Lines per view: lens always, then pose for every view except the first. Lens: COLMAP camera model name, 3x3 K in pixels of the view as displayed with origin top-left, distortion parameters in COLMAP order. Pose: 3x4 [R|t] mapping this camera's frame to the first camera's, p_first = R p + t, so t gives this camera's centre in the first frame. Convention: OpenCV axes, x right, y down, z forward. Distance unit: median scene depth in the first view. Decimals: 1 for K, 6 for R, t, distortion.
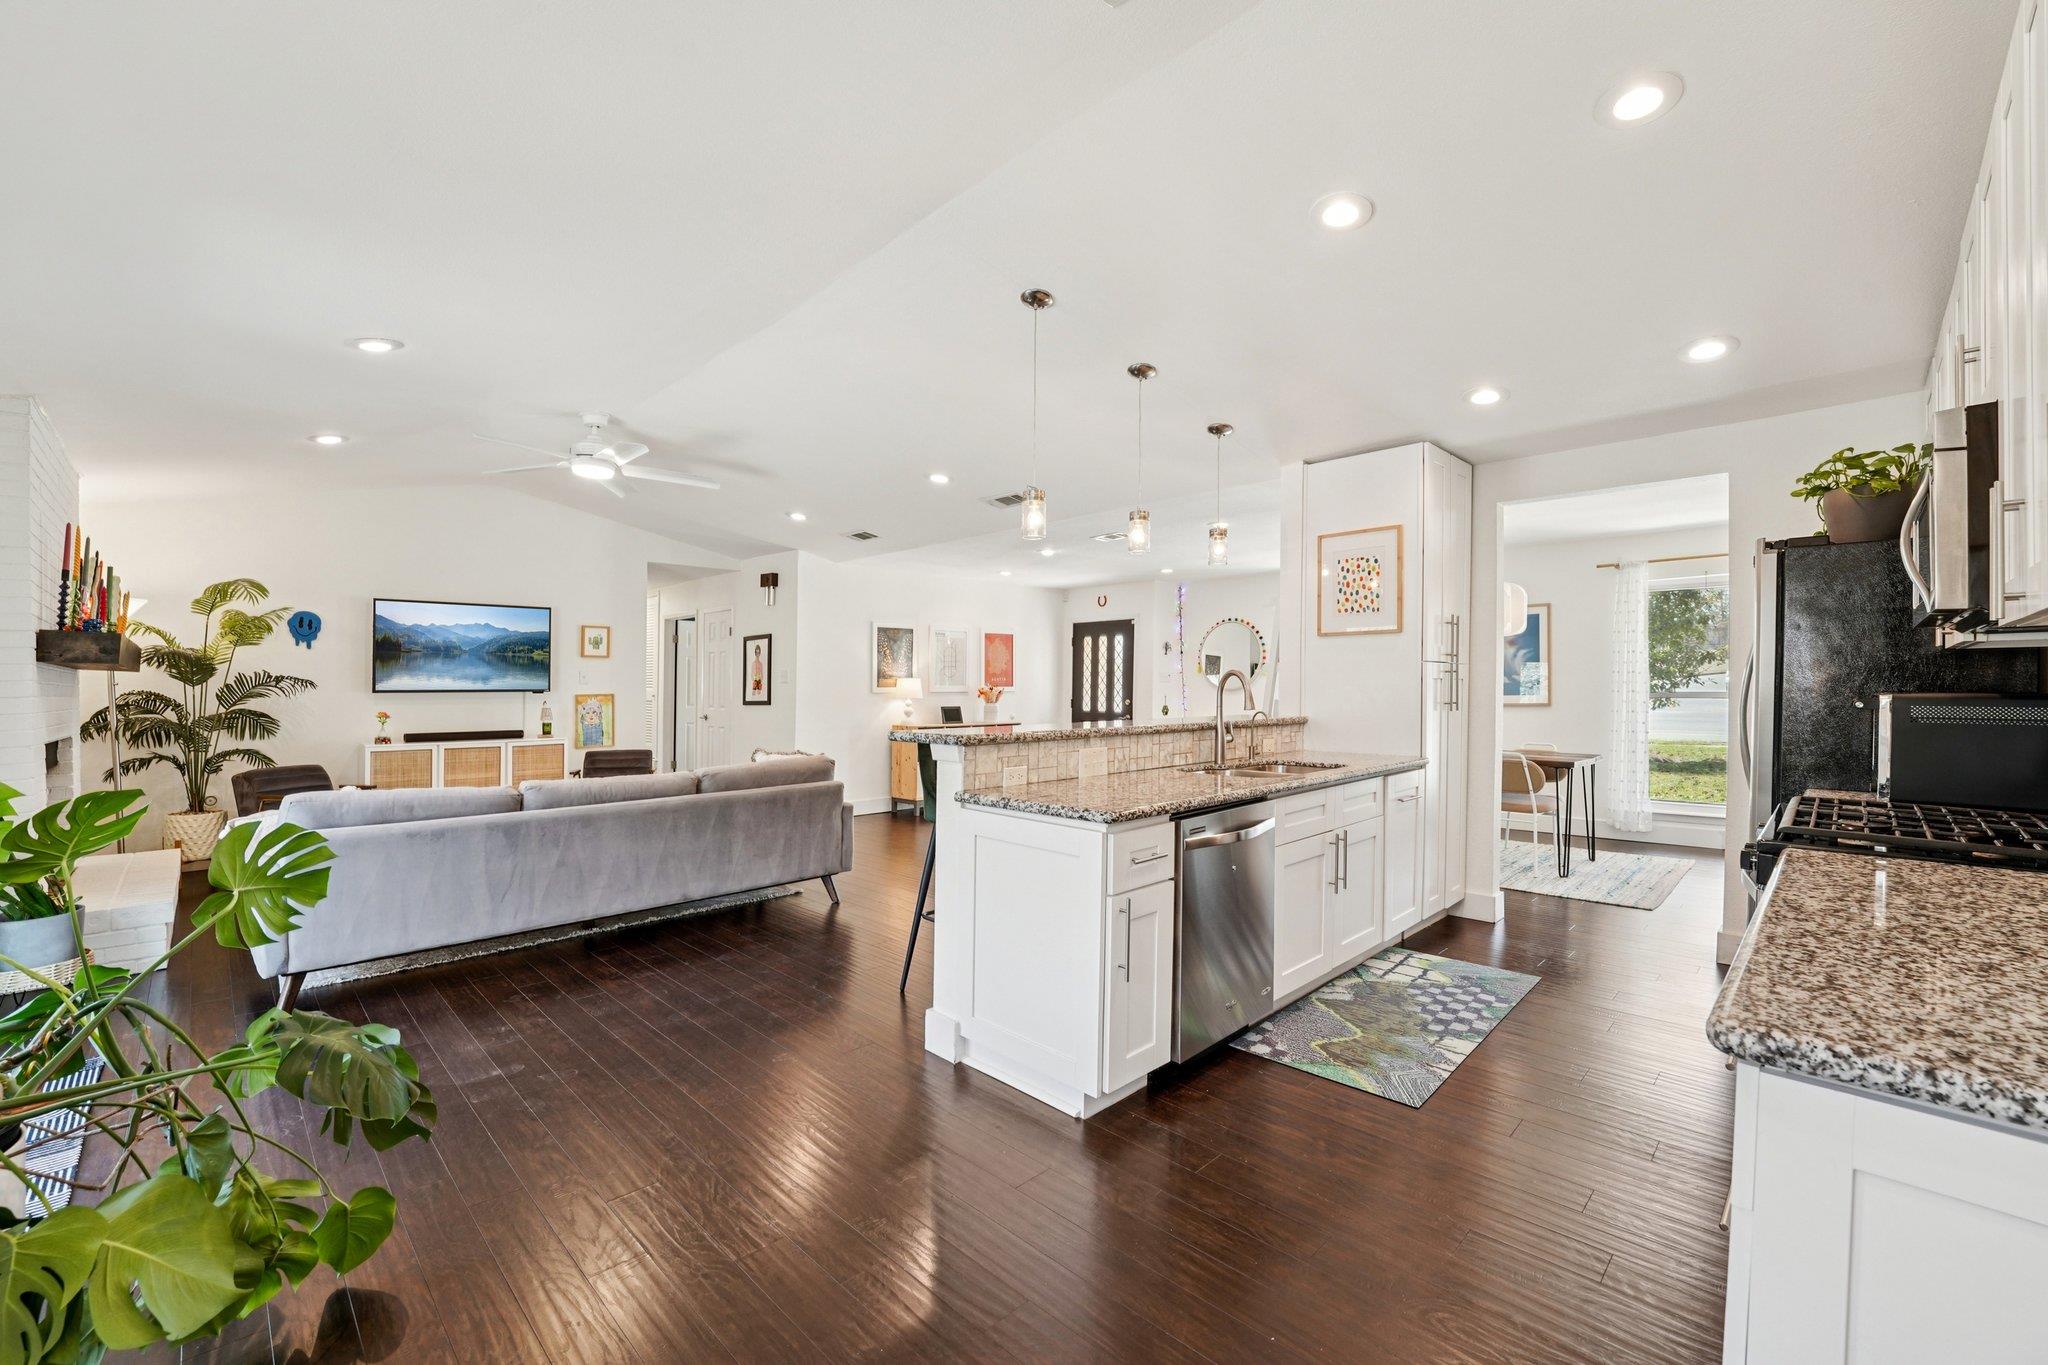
lens RADIAL K [[858.4, 0, 992.7], [0, 858.4, 686.3], [0, 0, 1]] dist [-0.027550, 0.002948]
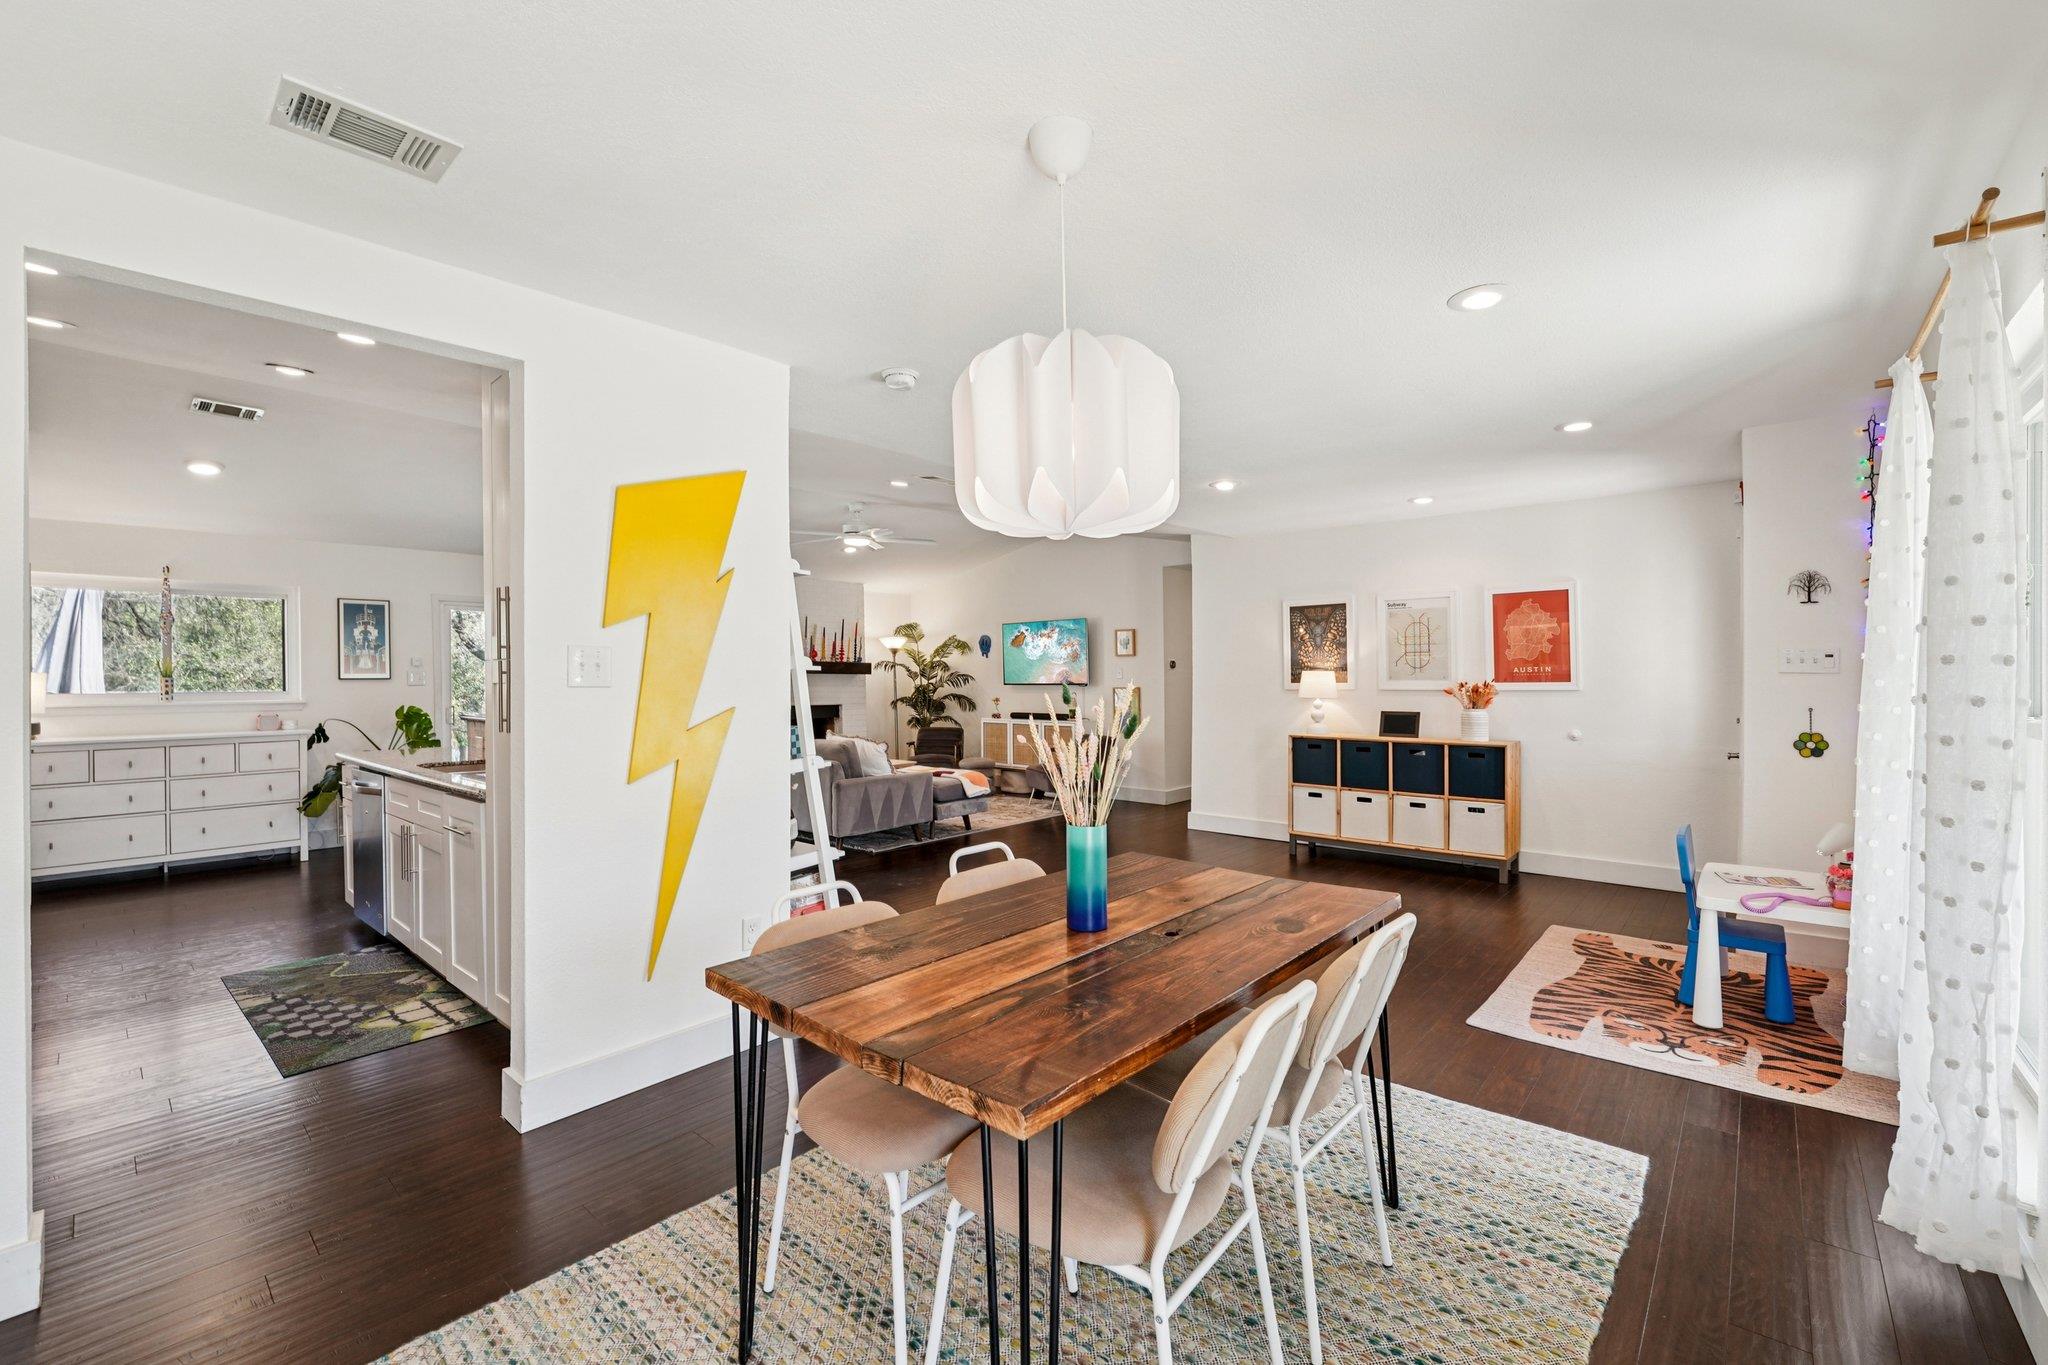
lens RADIAL K [[858.4, 0, 1025.7], [0, 858.4, 693.5], [0, 0, 1]] dist [-0.027550, 0.002948]
pose [[0.080167, 0.020769, -0.996565, 0.975817], [0.005926, 0.999755, 0.021313, -0.011720], [0.996764, -0.007614, 0.080025, 1.081468]]
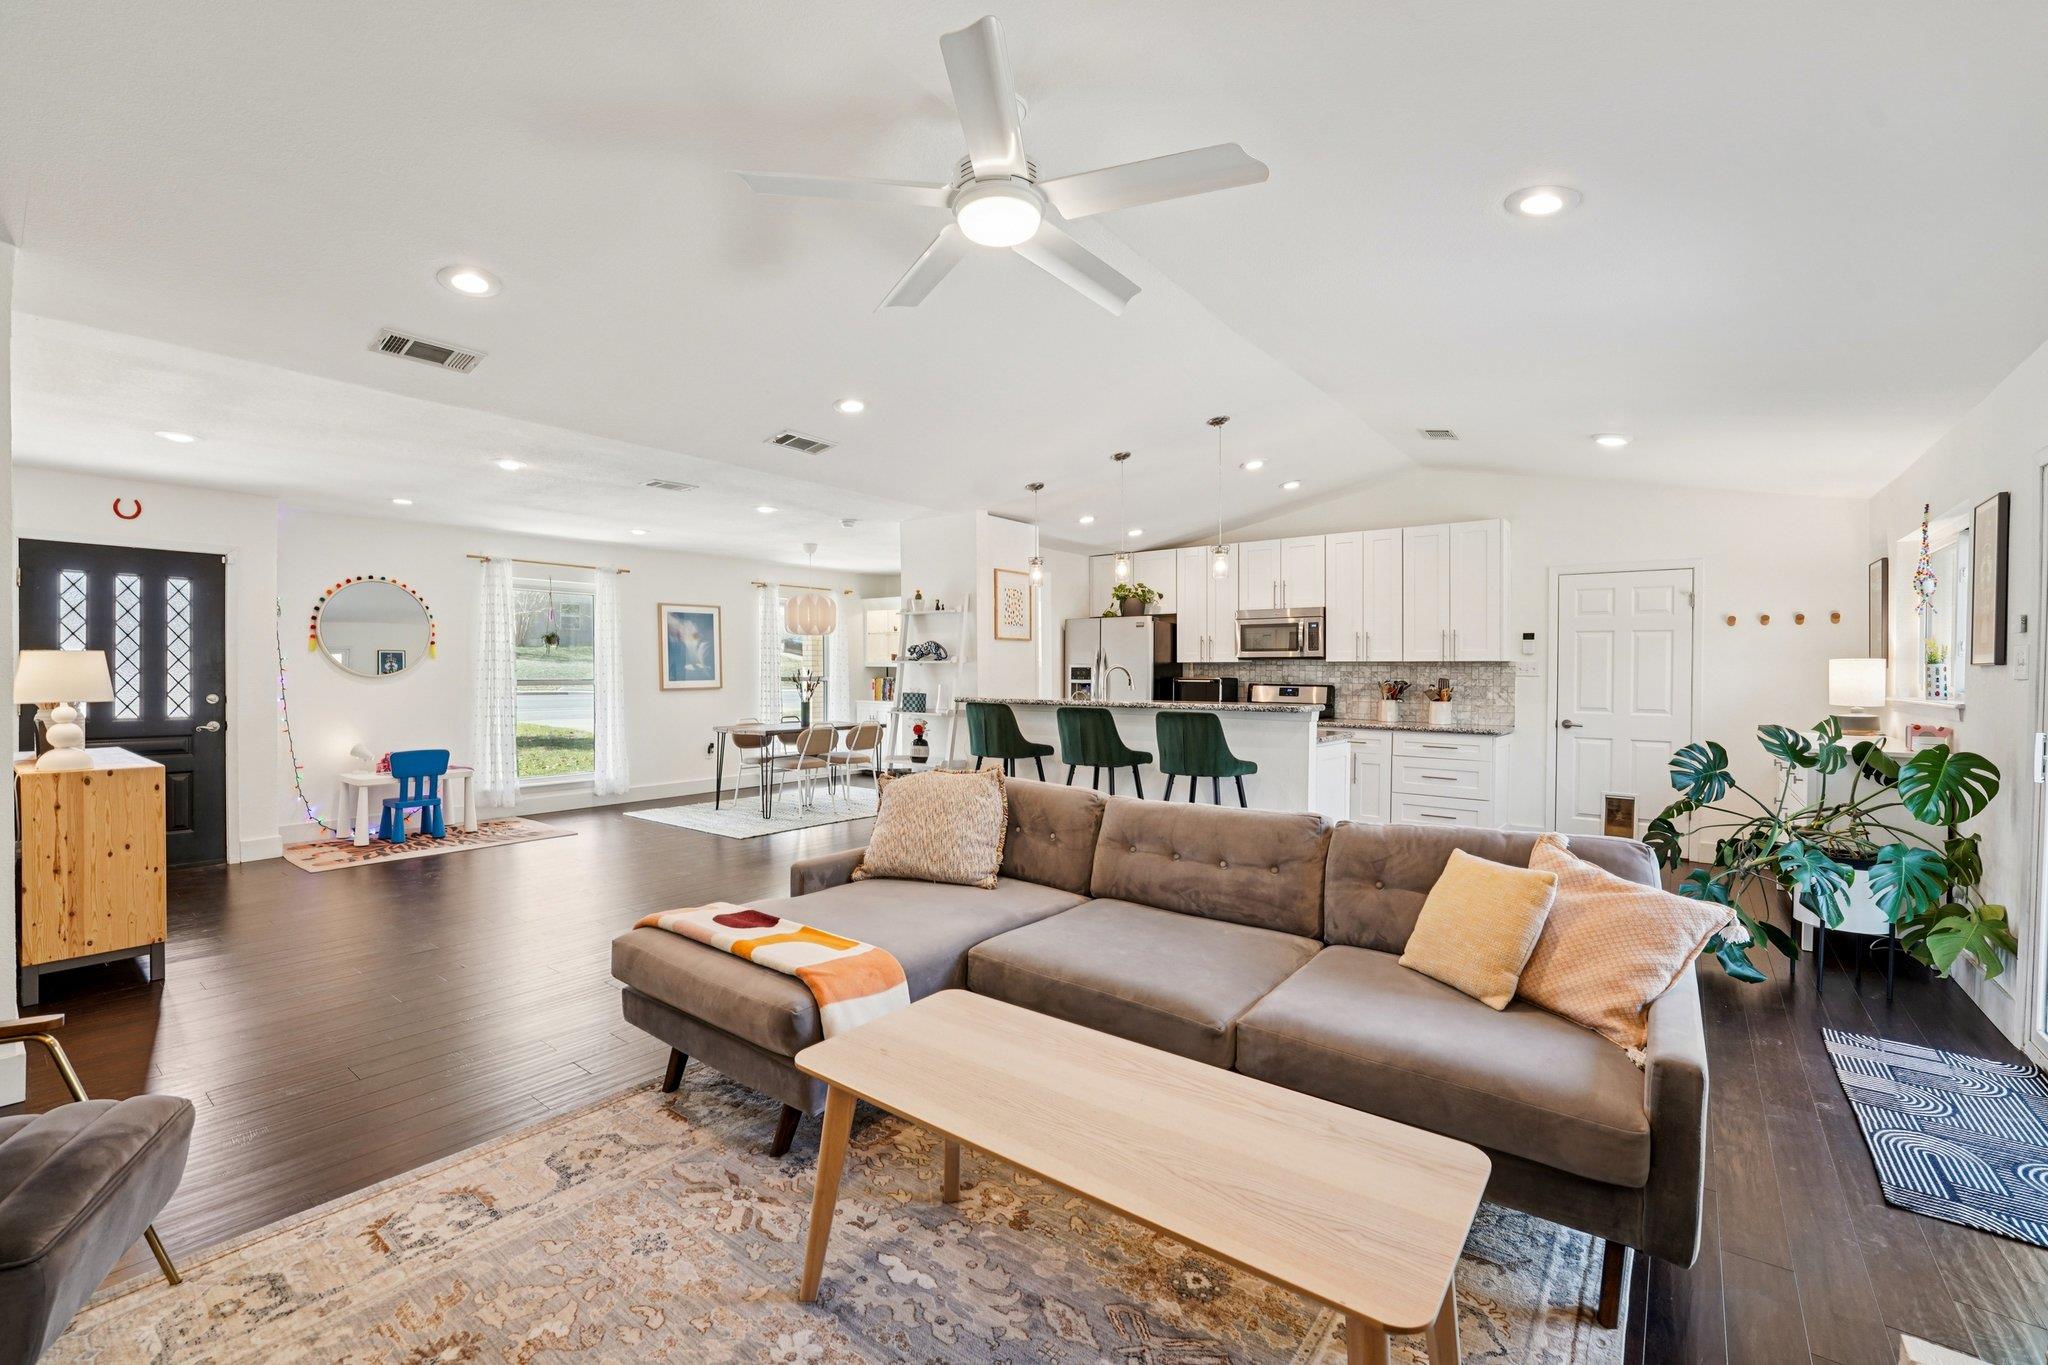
lens RADIAL K [[858.4, 0, 1045.8], [0, 858.4, 674.1], [0, 0, 1]] dist [-0.027550, 0.002948]
pose [[-0.171601, 0.001344, 0.985166, -0.865221], [-0.003736, 0.999991, -0.002014, 0.001123], [-0.985159, -0.004026, -0.171595, 0.980548]]
